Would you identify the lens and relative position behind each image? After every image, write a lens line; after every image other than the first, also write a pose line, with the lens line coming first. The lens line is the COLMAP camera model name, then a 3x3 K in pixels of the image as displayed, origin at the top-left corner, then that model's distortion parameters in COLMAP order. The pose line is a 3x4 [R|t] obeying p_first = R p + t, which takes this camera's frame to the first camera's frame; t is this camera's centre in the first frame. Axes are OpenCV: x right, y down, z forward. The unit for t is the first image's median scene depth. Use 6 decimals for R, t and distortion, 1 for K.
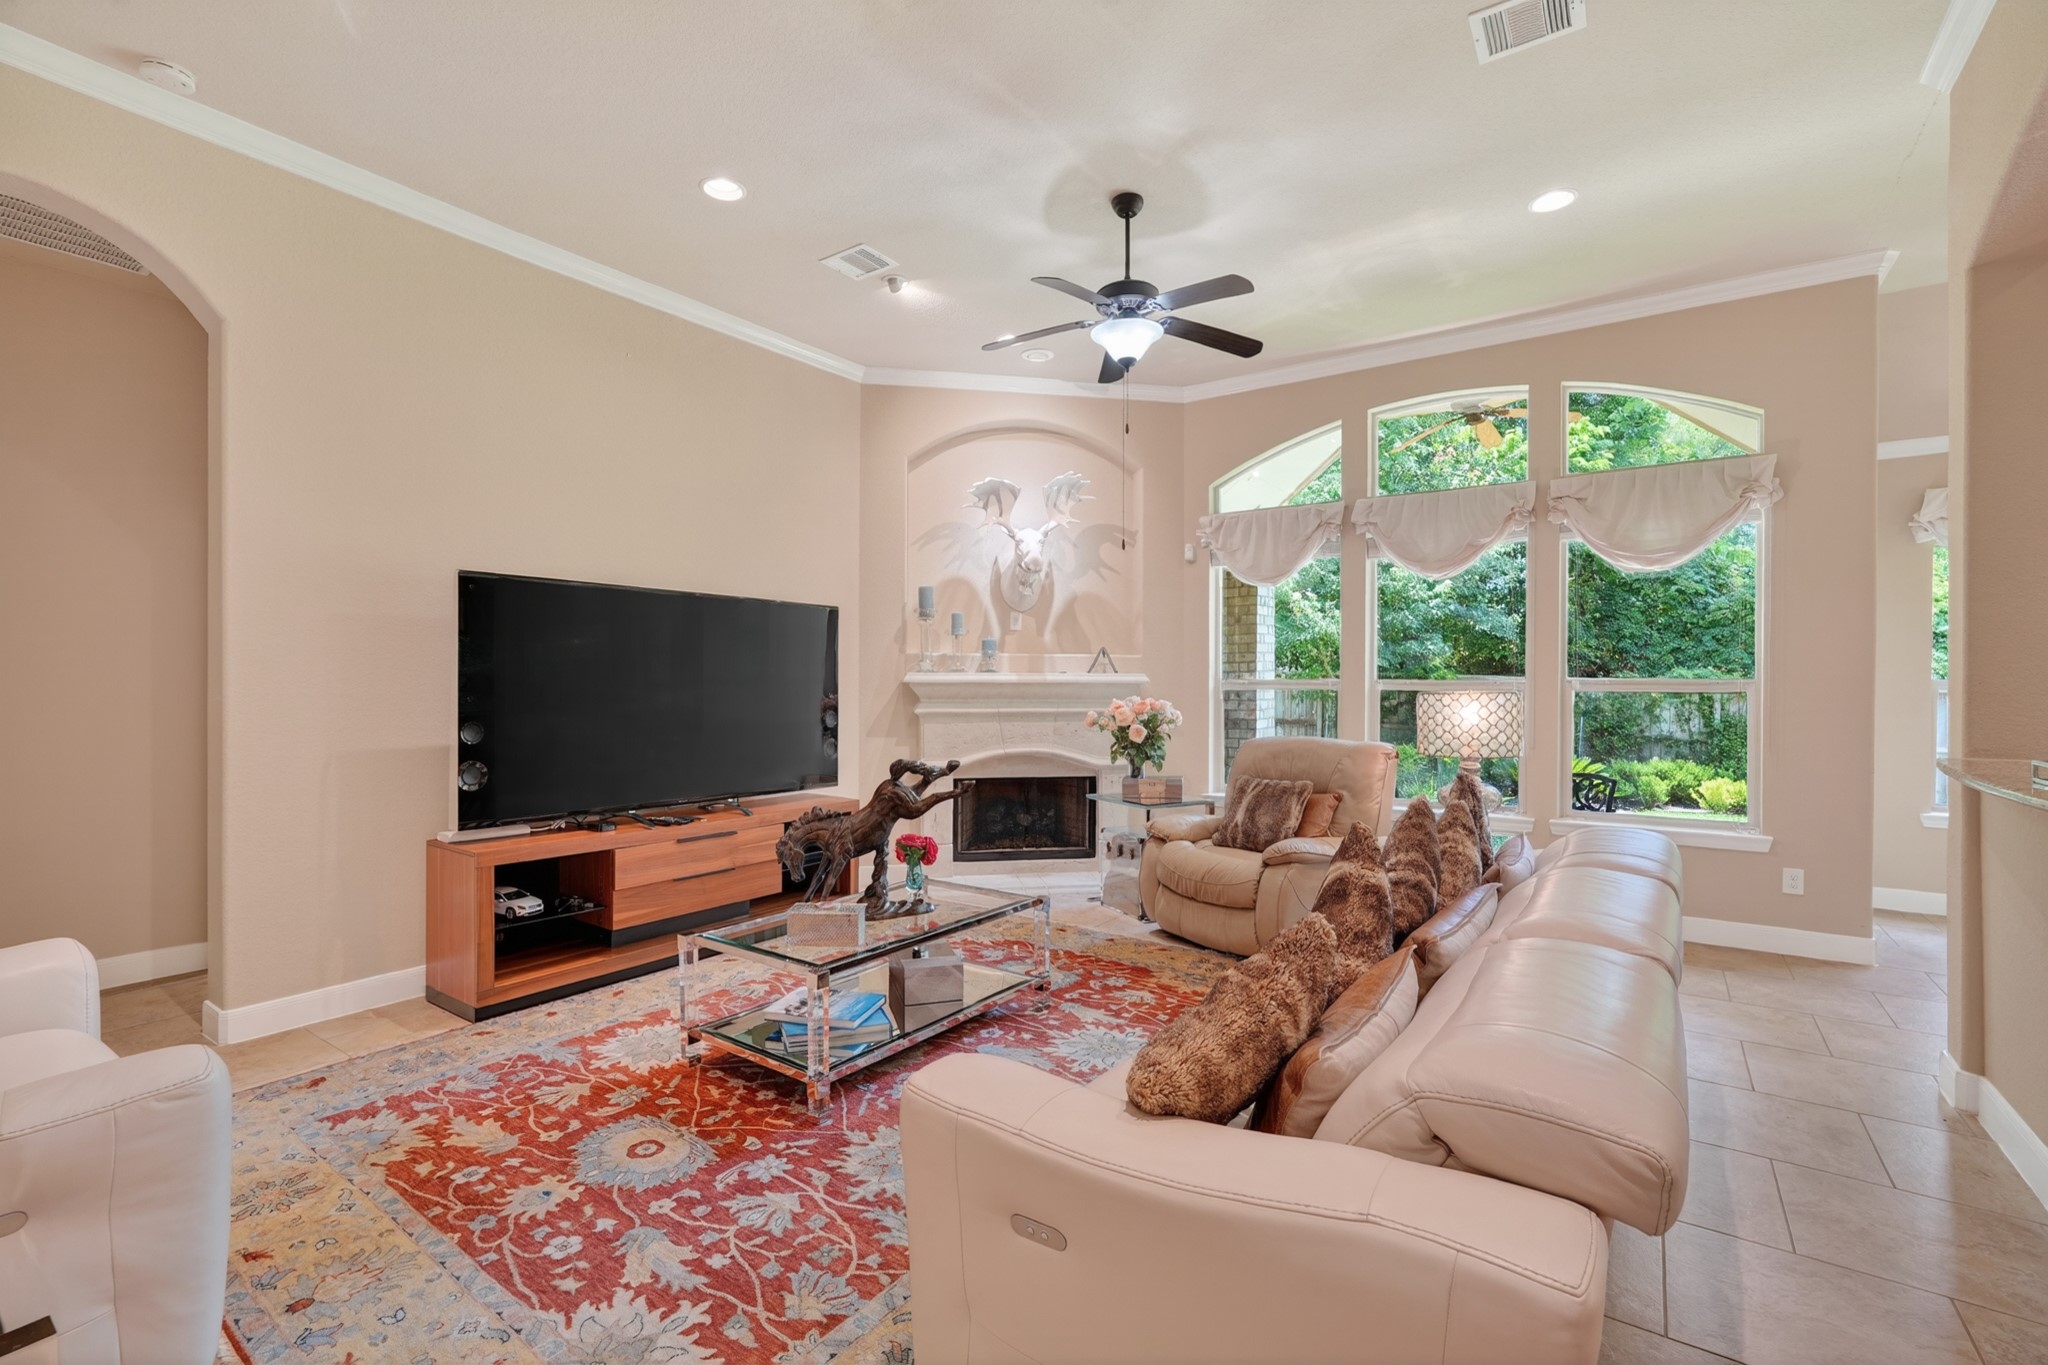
lens RADIAL K [[903.0, 0, 1023.1], [0, 903.0, 690.5], [0, 0, 1]] dist [-0.015513, 0.006071]
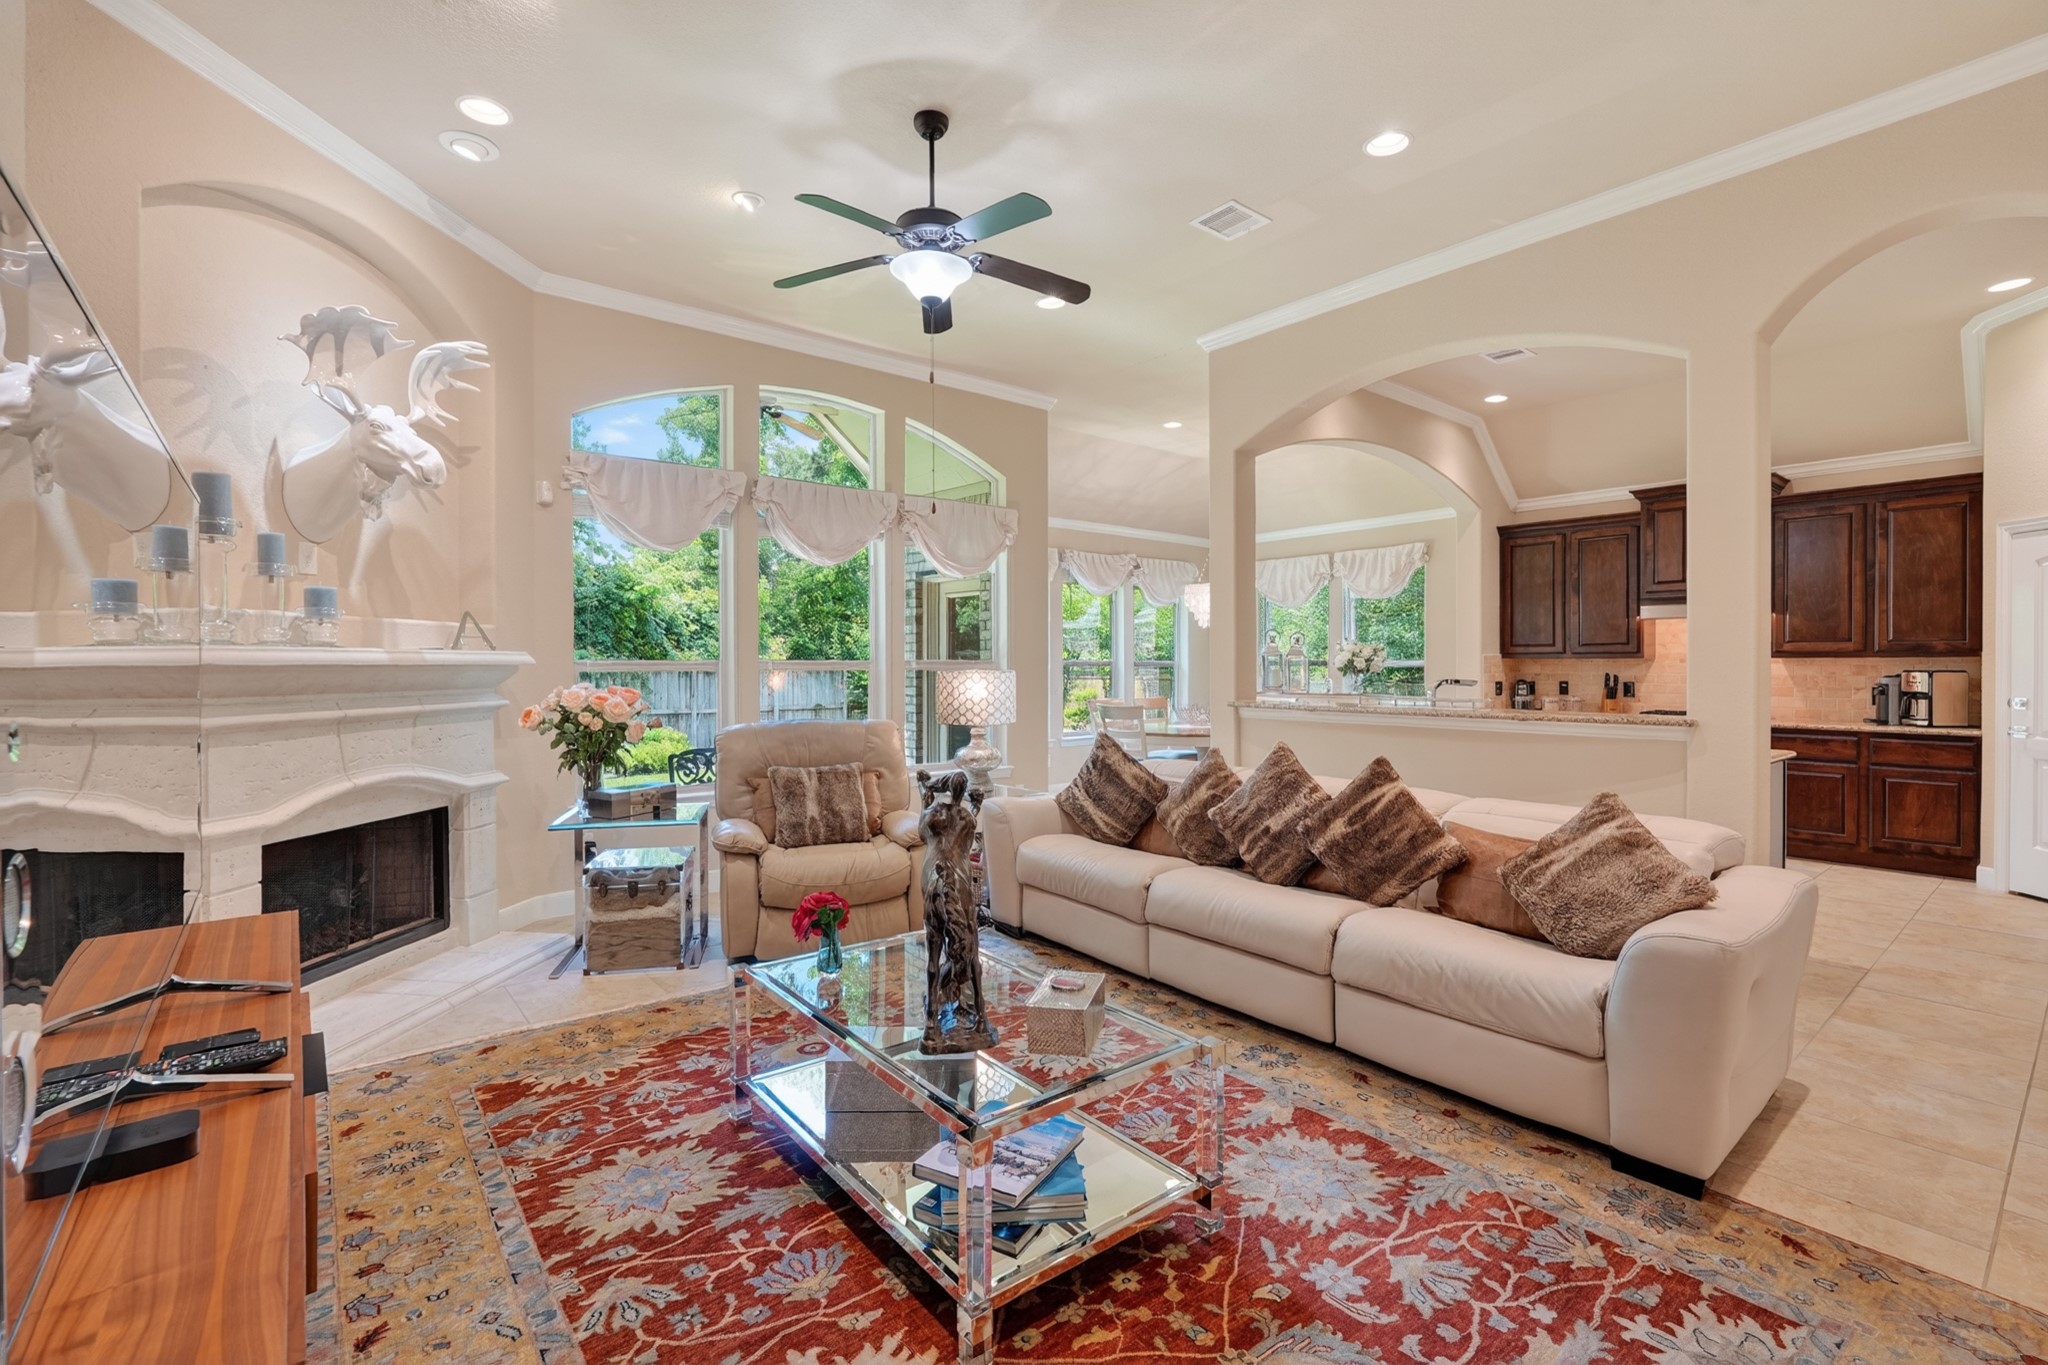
lens RADIAL K [[906.9, 0, 1020.5], [0, 906.9, 670.5], [0, 0, 1]] dist [-0.015822, 0.009226]
pose [[0.273171, -0.010707, 0.961906, -0.607000], [0.010557, 0.999911, 0.008132, -0.007110], [-0.961908, 0.007934, 0.273260, 0.568130]]
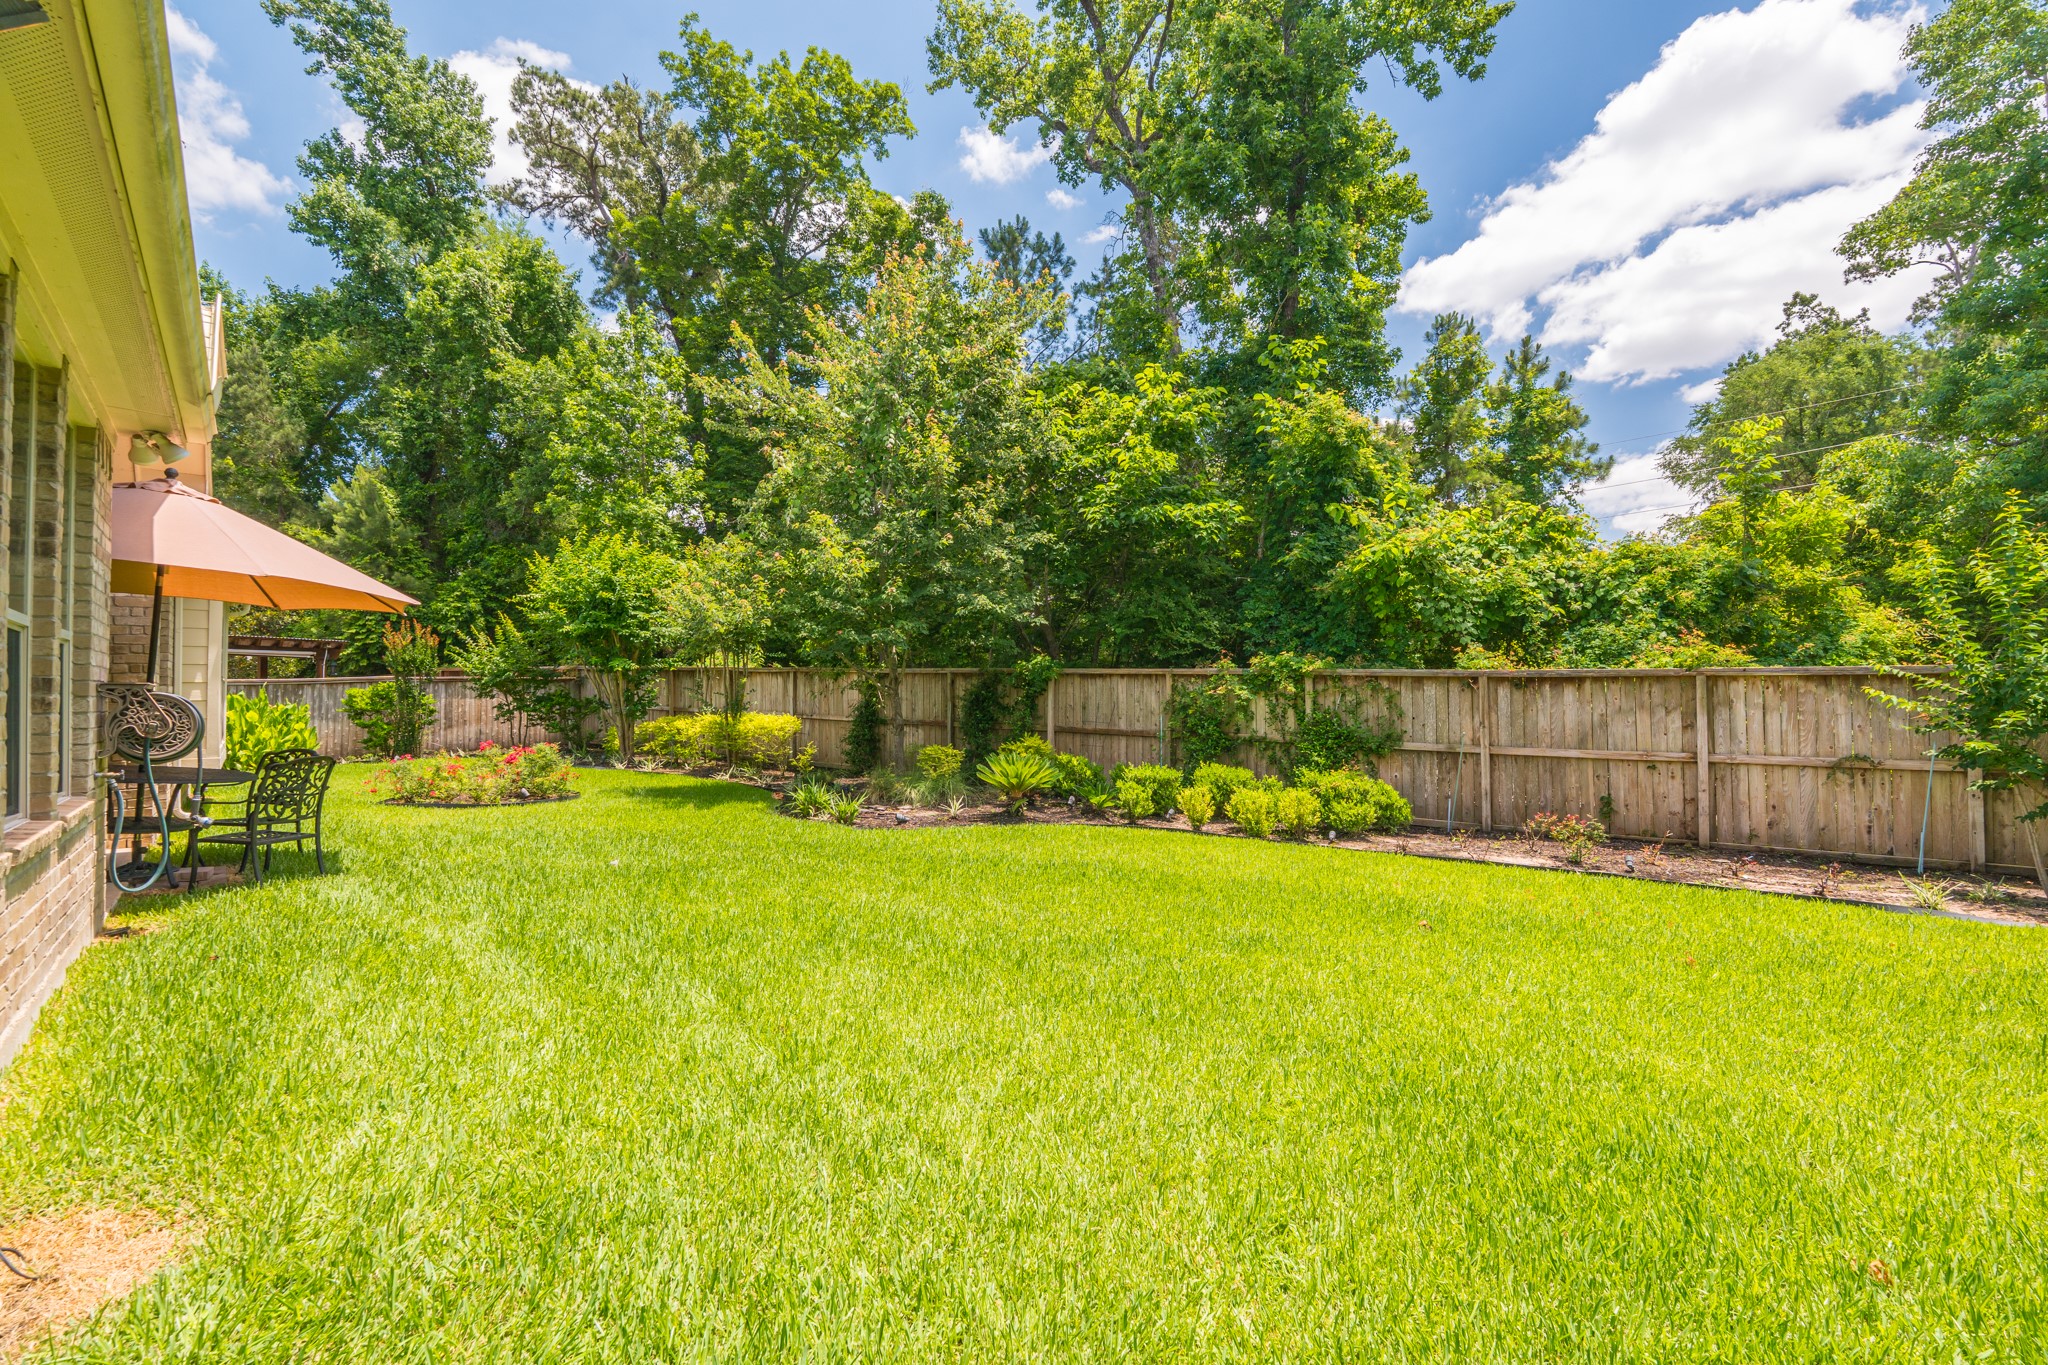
lens RADIAL K [[903.0, 0, 1023.1], [0, 903.0, 690.5], [0, 0, 1]] dist [-0.015513, 0.006071]
pose [[0.969461, -0.012150, -0.244943, 2.408014], [0.007326, 0.999761, -0.020596, 0.079124], [0.245135, 0.018173, 0.969319, 0.475799]]
